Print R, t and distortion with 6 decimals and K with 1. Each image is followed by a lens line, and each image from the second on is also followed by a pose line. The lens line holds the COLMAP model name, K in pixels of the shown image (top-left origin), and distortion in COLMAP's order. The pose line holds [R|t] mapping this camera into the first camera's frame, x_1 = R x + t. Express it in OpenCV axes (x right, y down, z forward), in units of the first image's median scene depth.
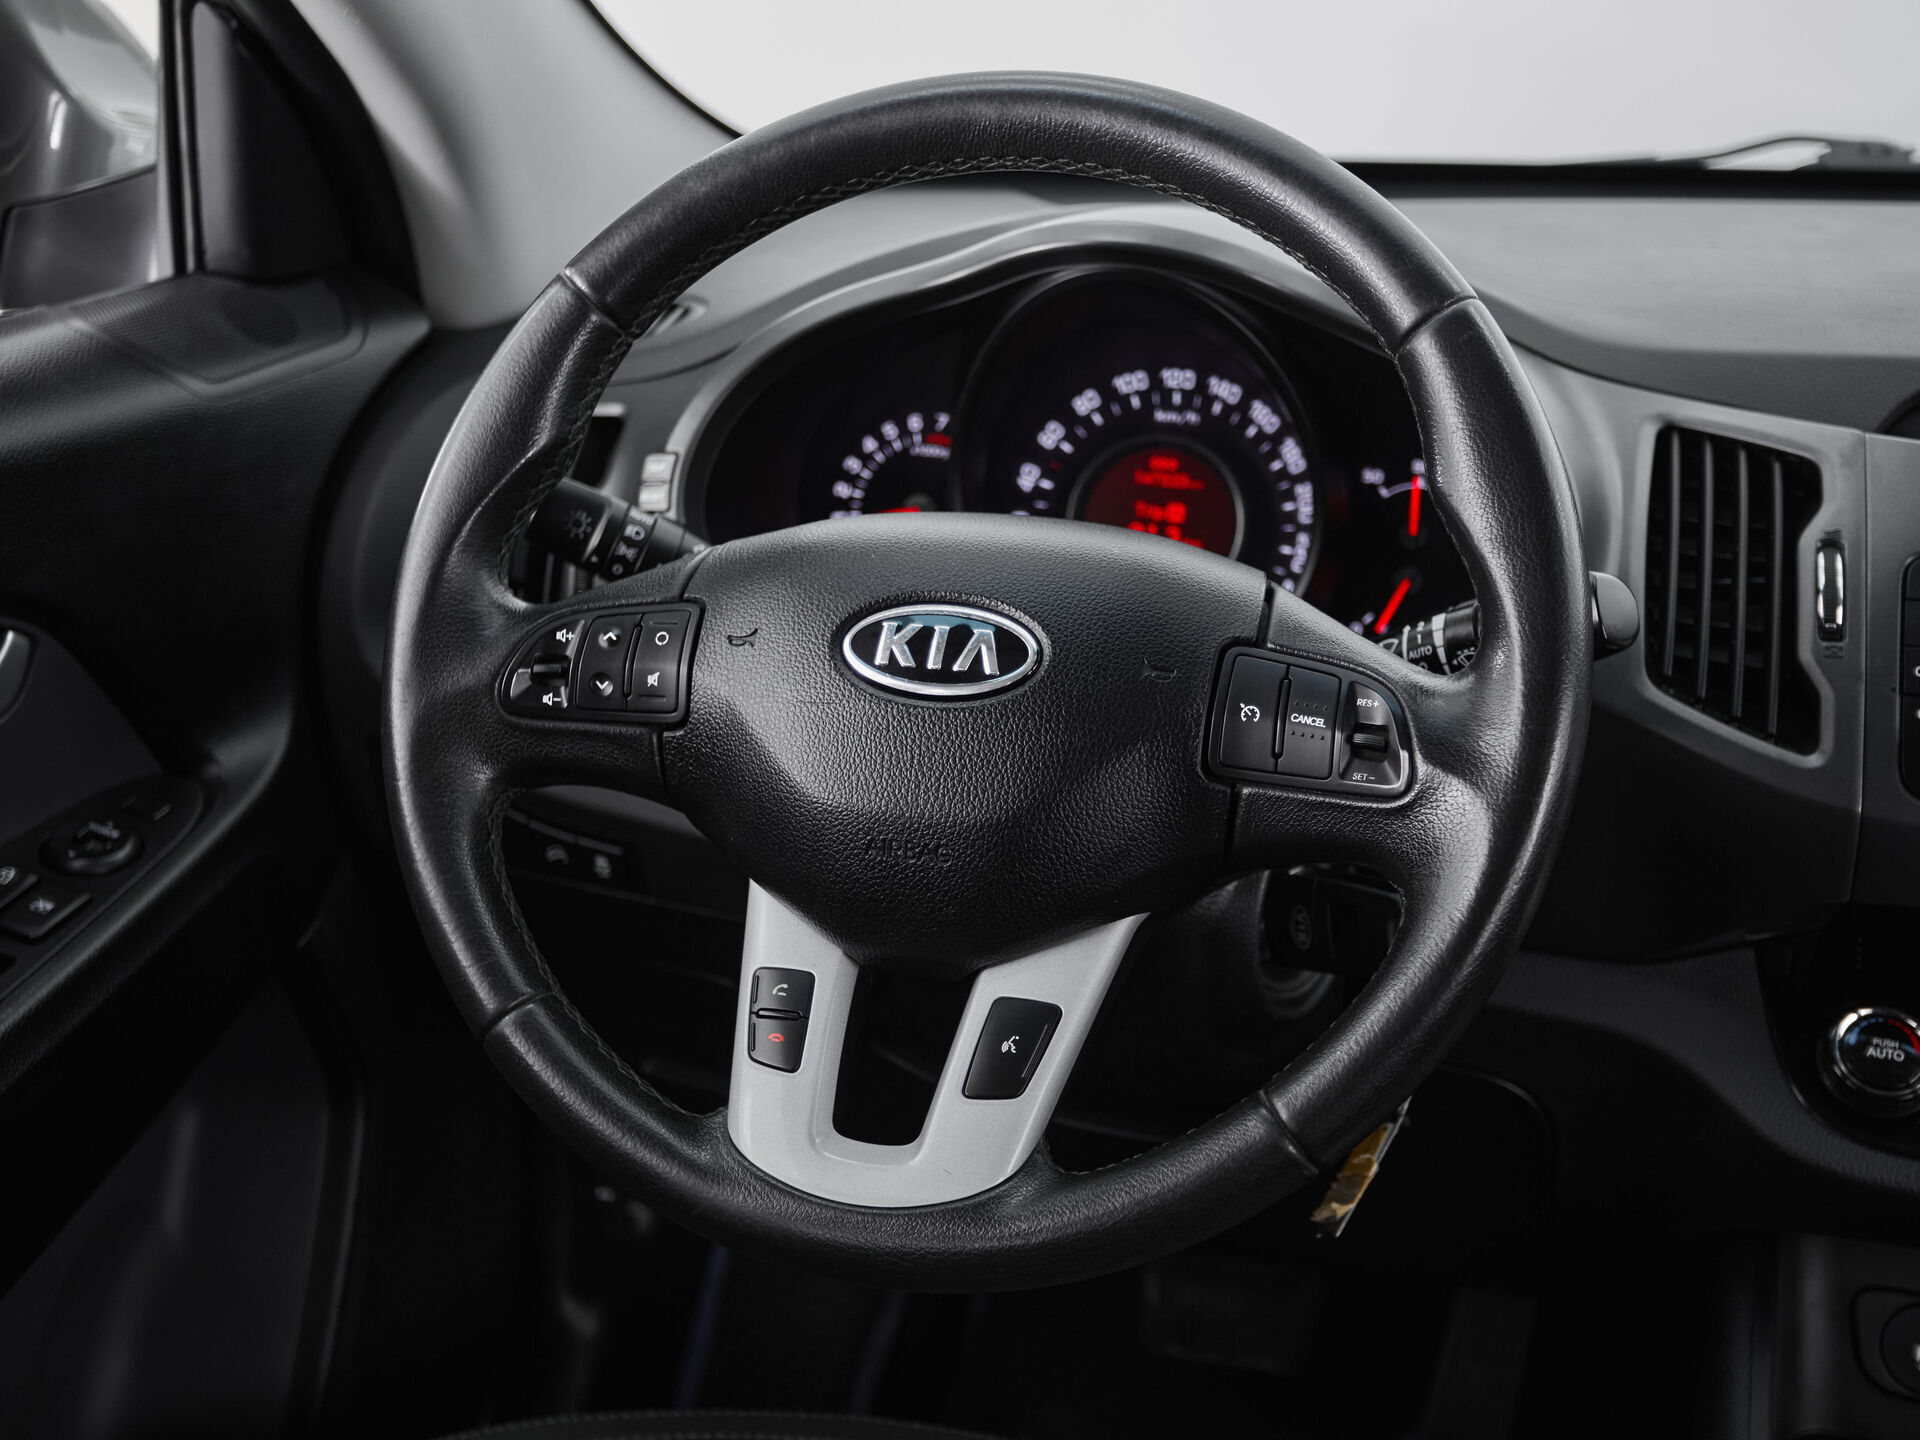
lens RADIAL K [[2077.0, 0, 944.4], [0, 2077.0, 717.5], [0, 0, 1]] dist [0.019046, 0.000000]
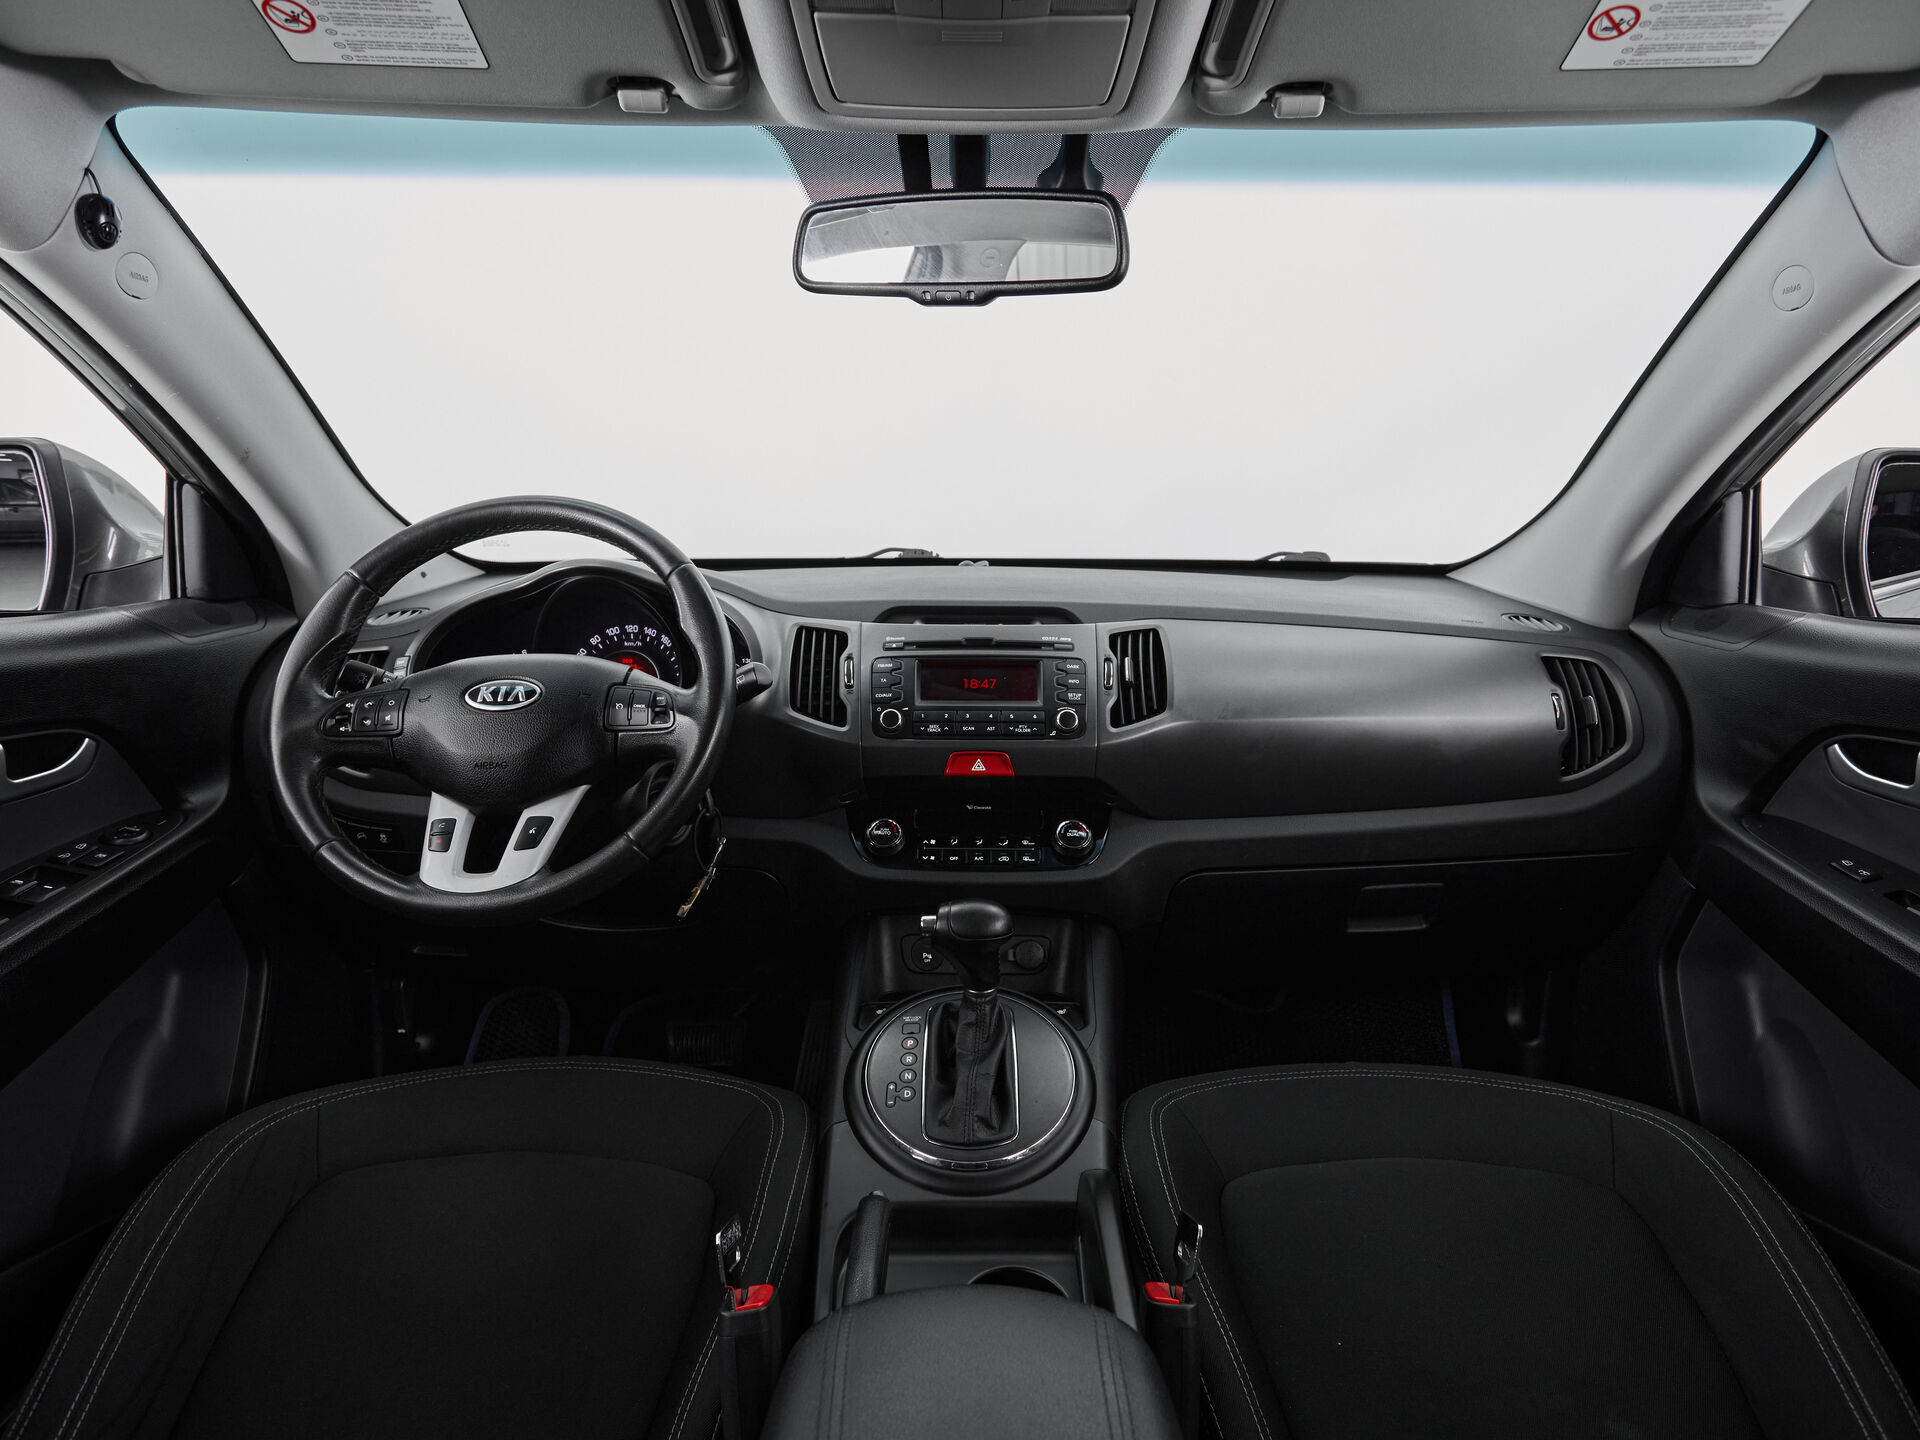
lens RADIAL K [[1067.5, 0, 973.6], [0, 1067.5, 713.3], [0, 0, 1]] dist [0.005652, -0.007000]
pose [[0.953157, -0.057632, 0.296936, 0.149930], [0.109908, 0.980571, -0.162482, 0.254685], [-0.281802, 0.187507, 0.940972, -0.428290]]
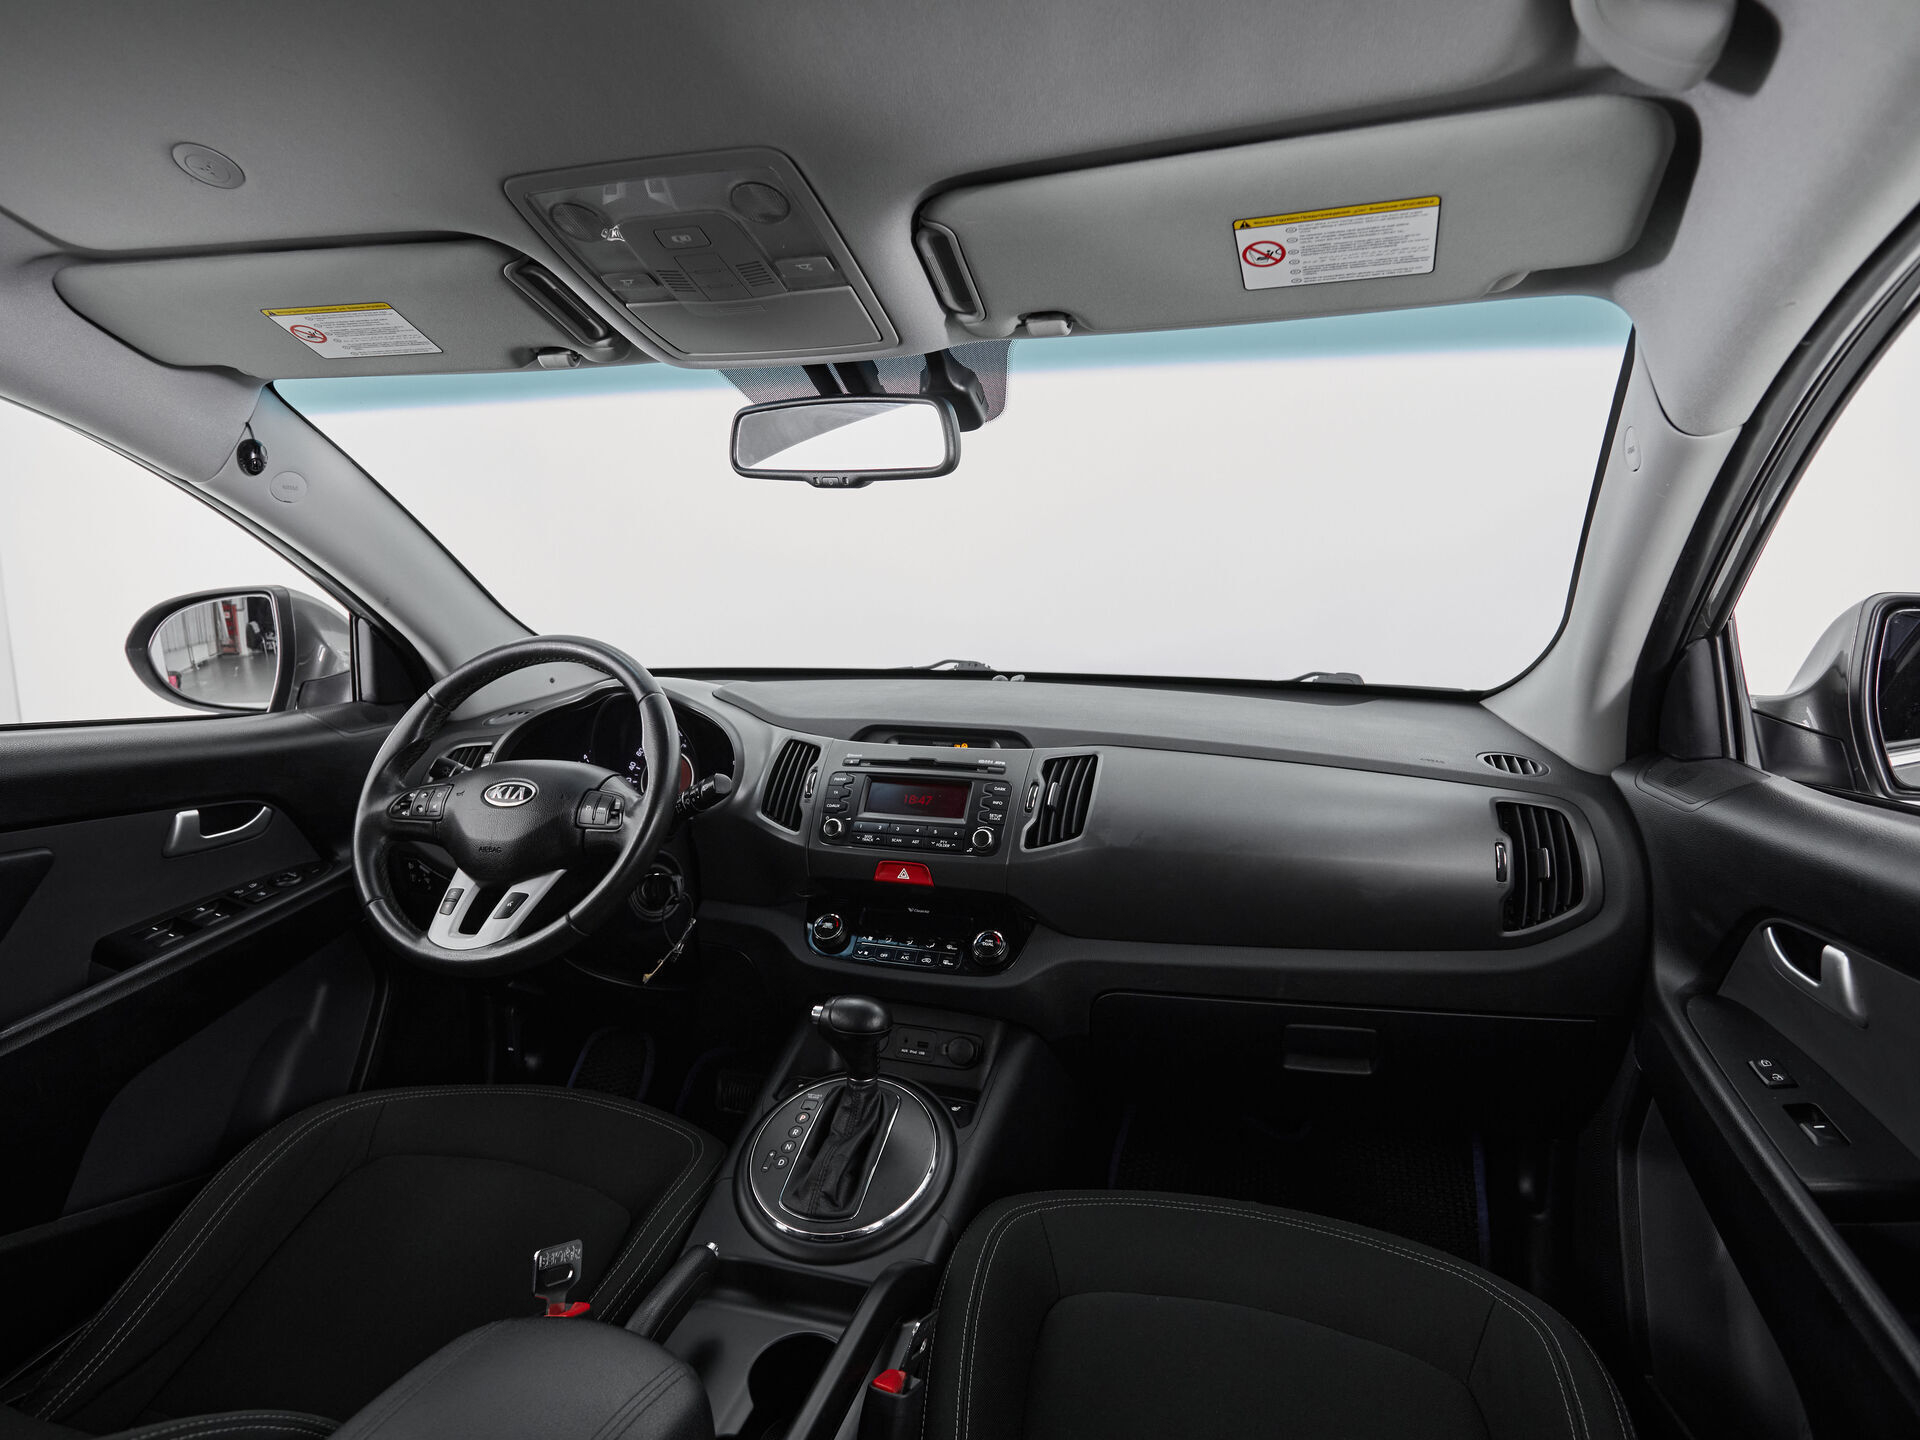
lens RADIAL K [[1067.5, 0, 962.1], [0, 1067.5, 716.2], [0, 0, 1]] dist [0.005652, -0.007000]
pose [[0.999911, -0.006154, 0.011868, 0.651853], [0.008789, 0.971541, -0.236708, 0.241000], [-0.010074, 0.236791, 0.971508, -0.683743]]
